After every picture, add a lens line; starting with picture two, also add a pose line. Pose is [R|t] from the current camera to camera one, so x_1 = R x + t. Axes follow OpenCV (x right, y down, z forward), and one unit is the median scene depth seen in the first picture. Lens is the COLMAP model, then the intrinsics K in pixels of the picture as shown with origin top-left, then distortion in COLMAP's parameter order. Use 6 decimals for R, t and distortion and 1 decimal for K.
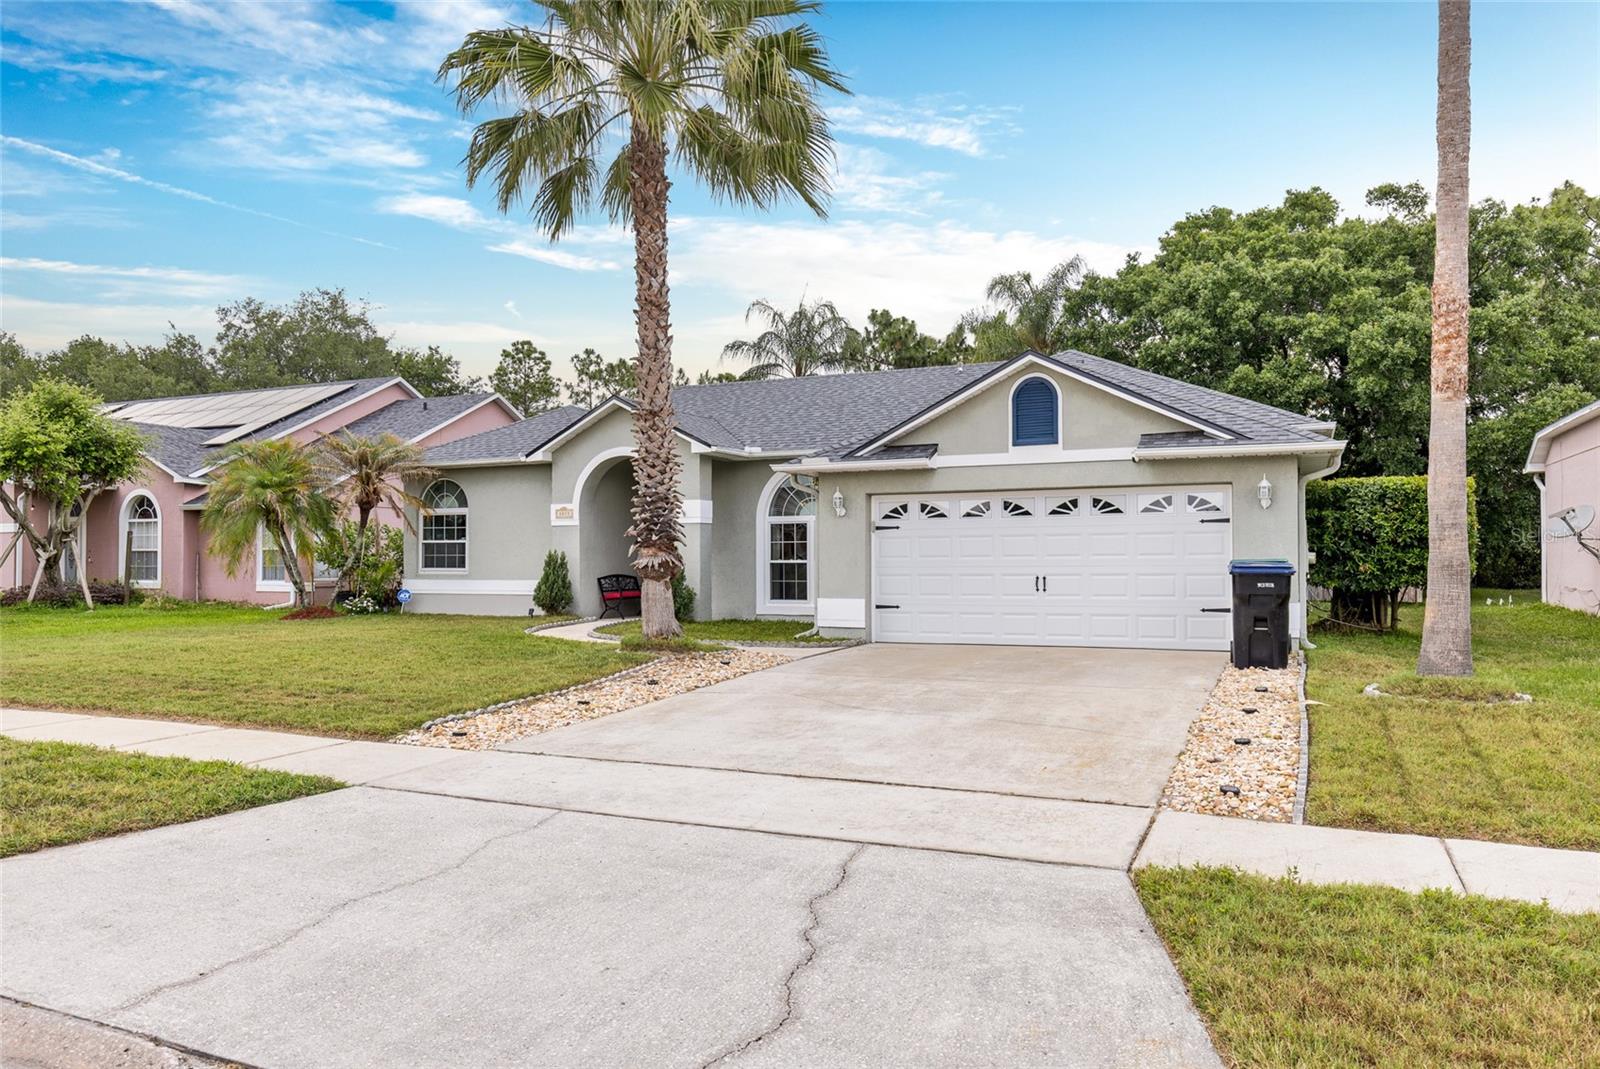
lens RADIAL K [[1108.5, 0, 800.0], [0, 1108.5, 534.5], [0, 0, 1]] dist [-0.002859, -0.000892]
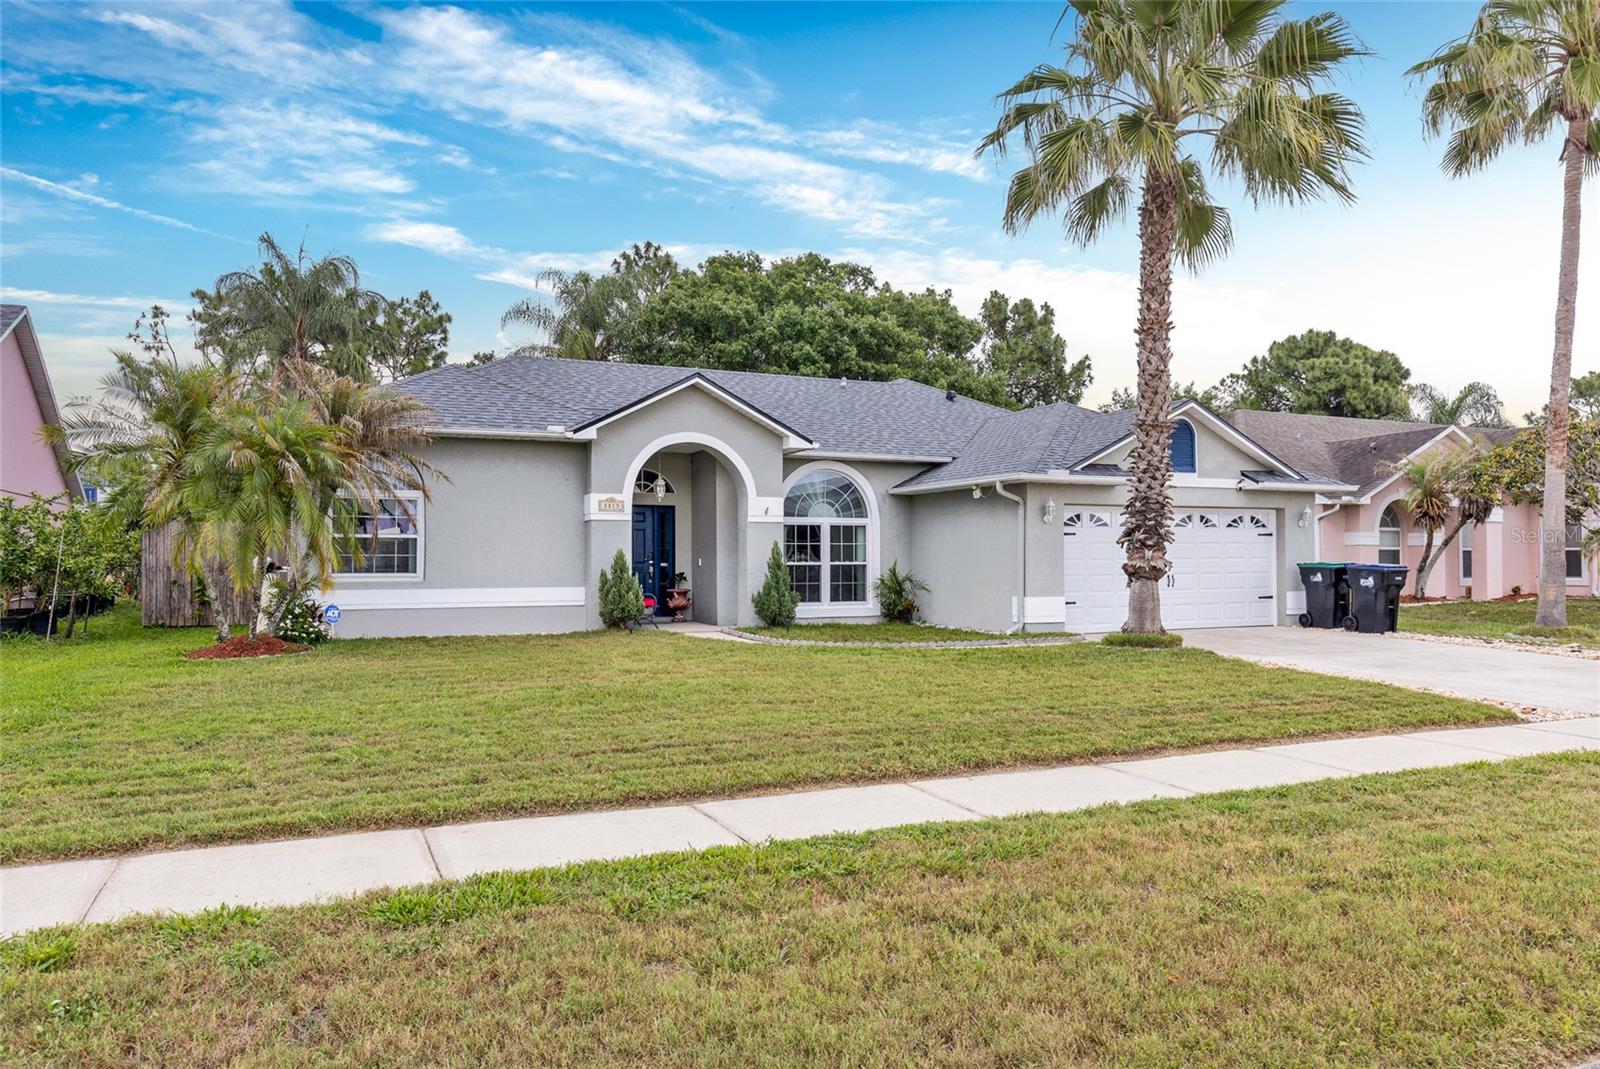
lens RADIAL K [[1108.5, 0, 800.0], [0, 1108.5, 534.5], [0, 0, 1]] dist [-0.002859, -0.000892]
pose [[0.656025, 0.017505, 0.754536, -0.774913], [-0.017864, 0.999811, -0.007664, 0.006615], [-0.754528, -0.008451, 0.656214, 0.370779]]
